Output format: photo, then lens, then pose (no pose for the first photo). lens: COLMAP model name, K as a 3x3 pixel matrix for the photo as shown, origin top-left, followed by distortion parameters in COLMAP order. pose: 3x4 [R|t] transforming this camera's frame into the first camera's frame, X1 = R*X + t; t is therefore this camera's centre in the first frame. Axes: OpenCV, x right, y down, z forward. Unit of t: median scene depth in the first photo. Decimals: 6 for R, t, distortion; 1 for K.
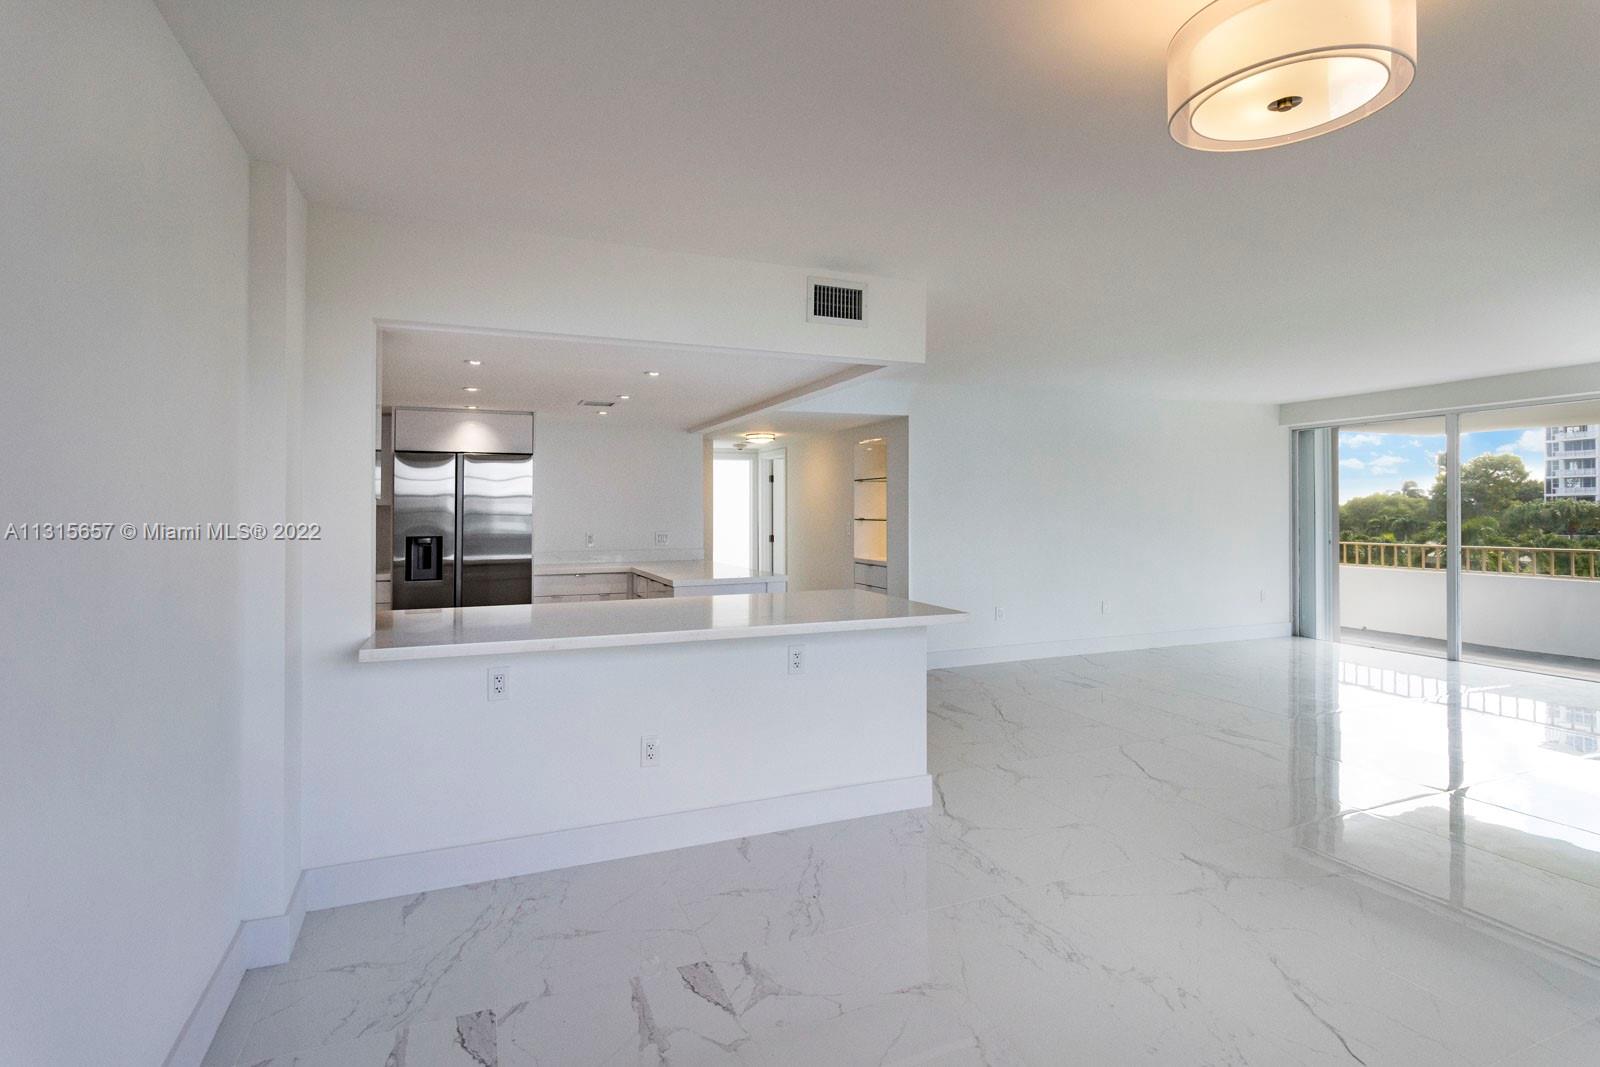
lens RADIAL K [[811.7, 0, 800.4], [0, 811.7, 521.3], [0, 0, 1]] dist [-0.001871, 0.001955]
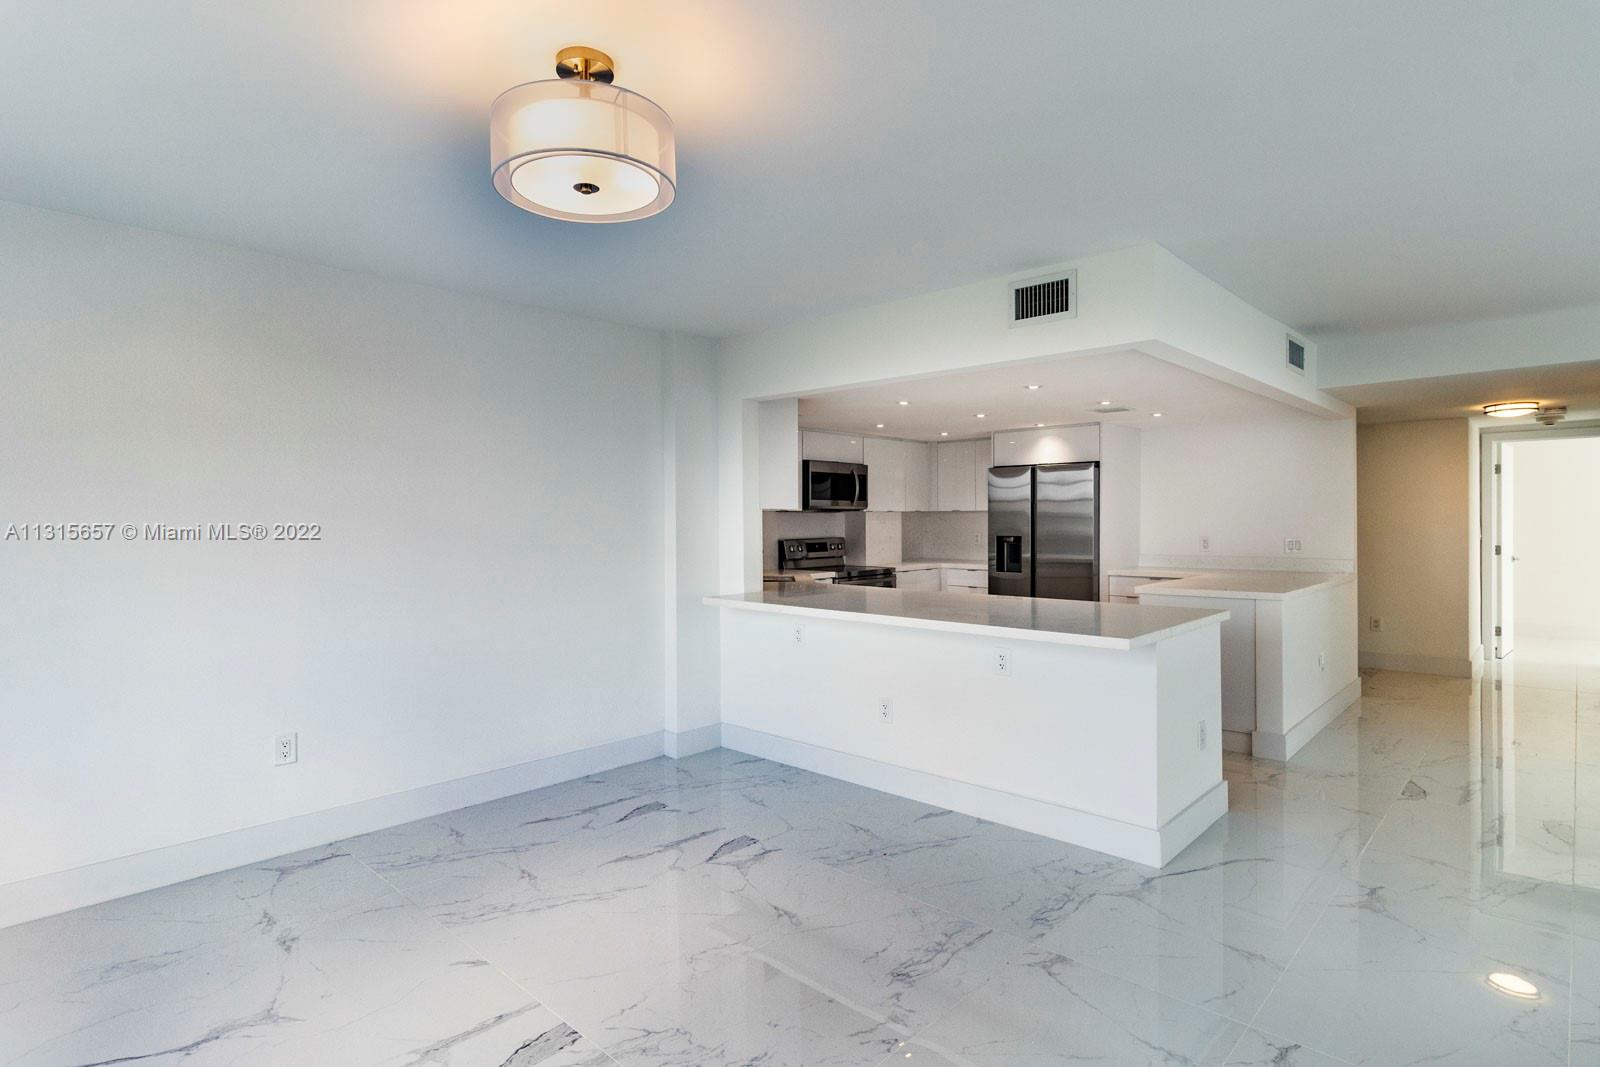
lens RADIAL K [[821.4, 0, 811.8], [0, 821.4, 522.1], [0, 0, 1]] dist [-0.021125, -0.001784]
pose [[0.404287, 0.004543, -0.914621, 0.529499], [-0.004672, 0.999985, 0.002902, -0.003740], [0.914620, 0.003100, 0.404302, 0.226973]]
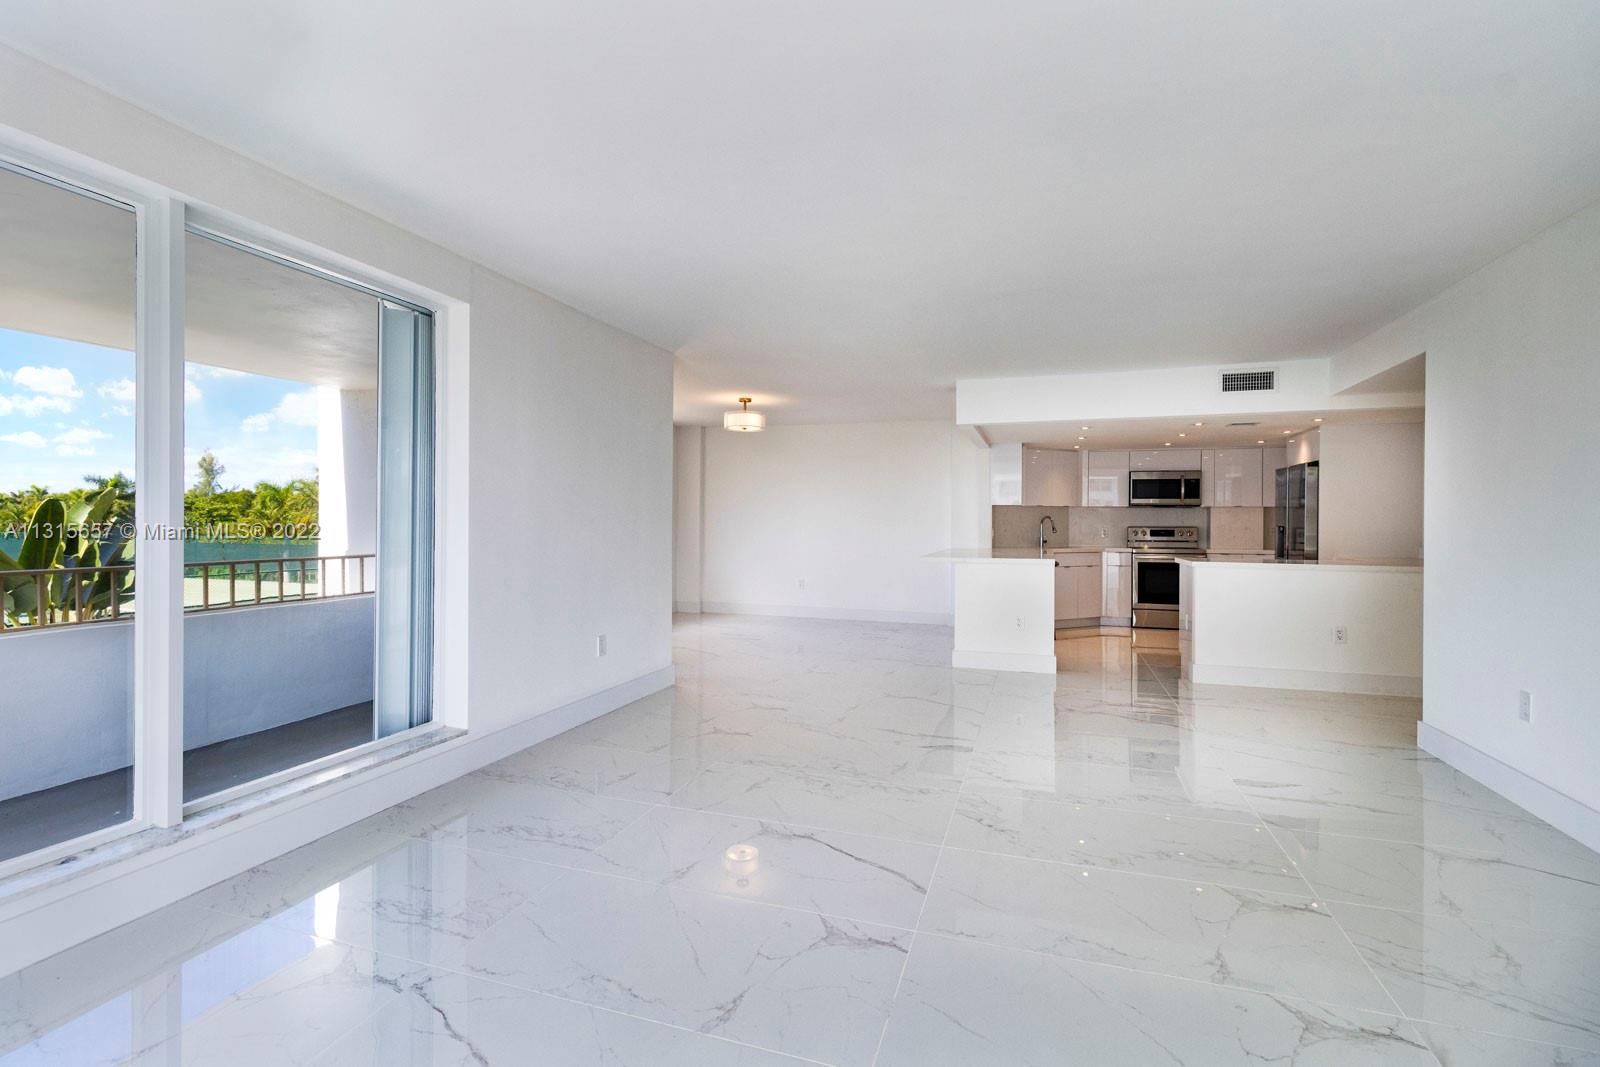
lens RADIAL K [[755.1, 0, 813.2], [0, 755.1, 524.0], [0, 0, 1]] dist [-0.001648, 0.000649]
pose [[-0.644940, 0.002107, -0.764230, 1.074285], [-0.010978, 0.999867, 0.012022, 0.008389], [0.764154, 0.016143, -0.644832, 1.206529]]
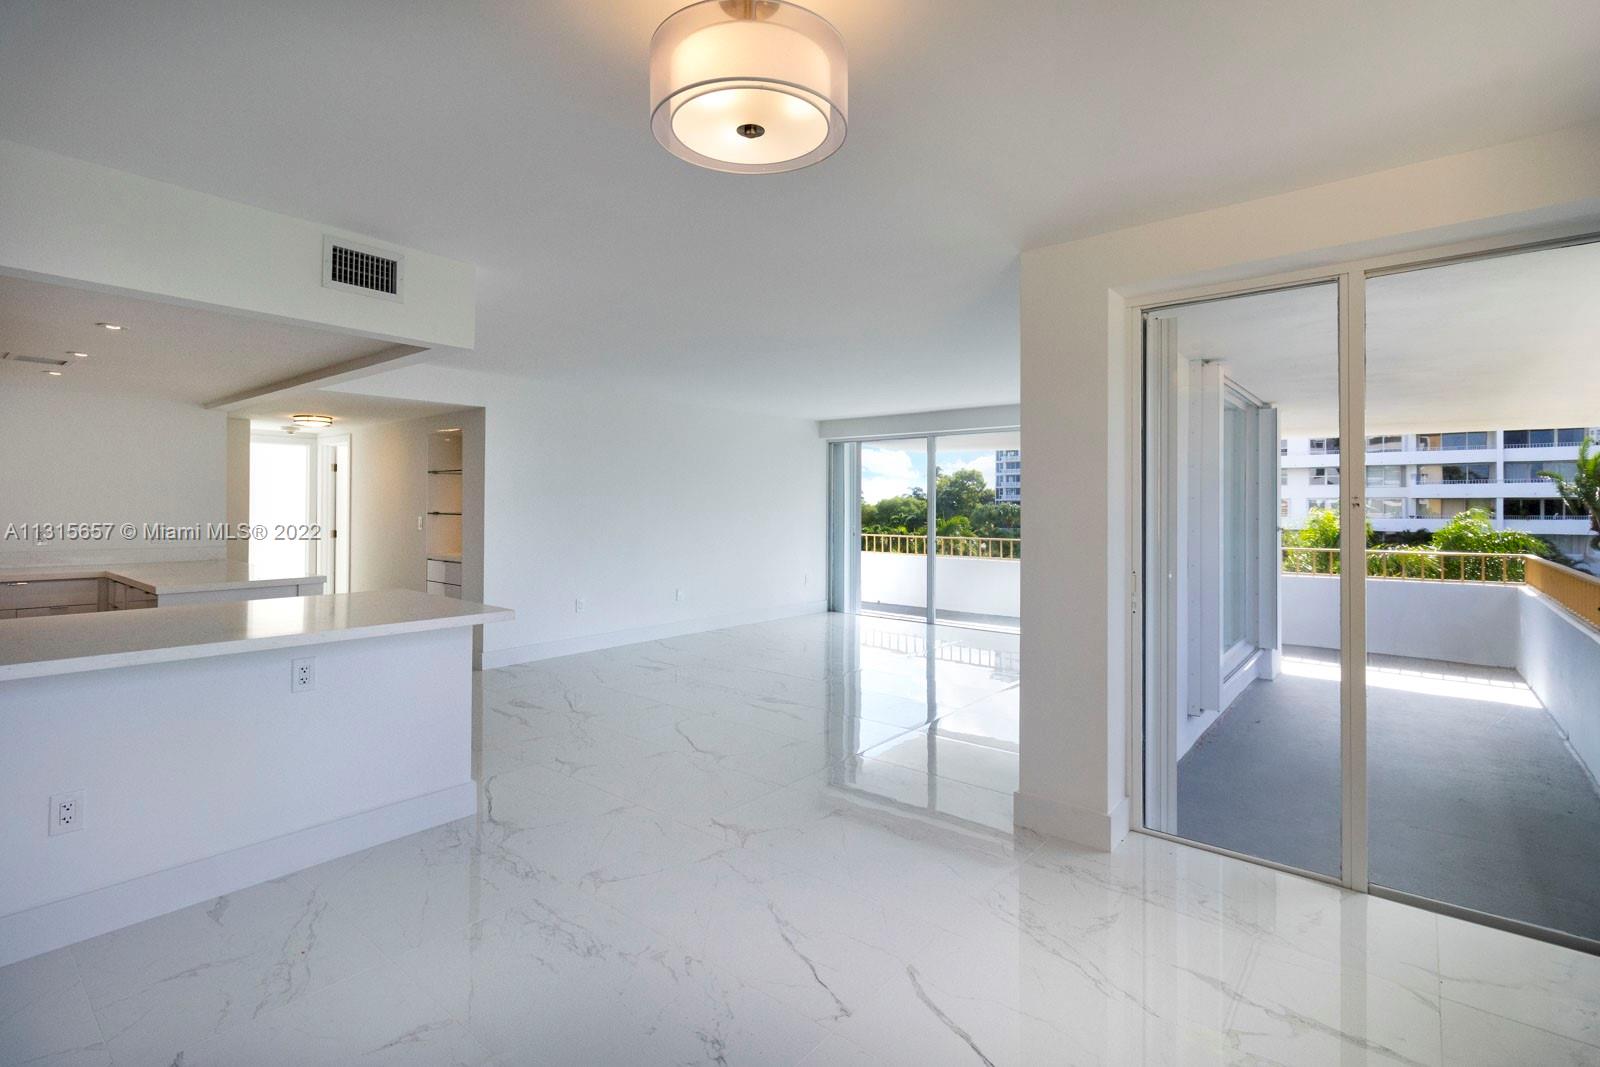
lens RADIAL K [[755.1, 0, 809.9], [0, 755.1, 513.4], [0, 0, 1]] dist [-0.001648, 0.000649]
pose [[0.878129, 0.007198, 0.478370, 0.052066], [-0.005246, 0.999972, -0.005416, 0.000325], [-0.478396, 0.002246, 0.878142, 0.021918]]
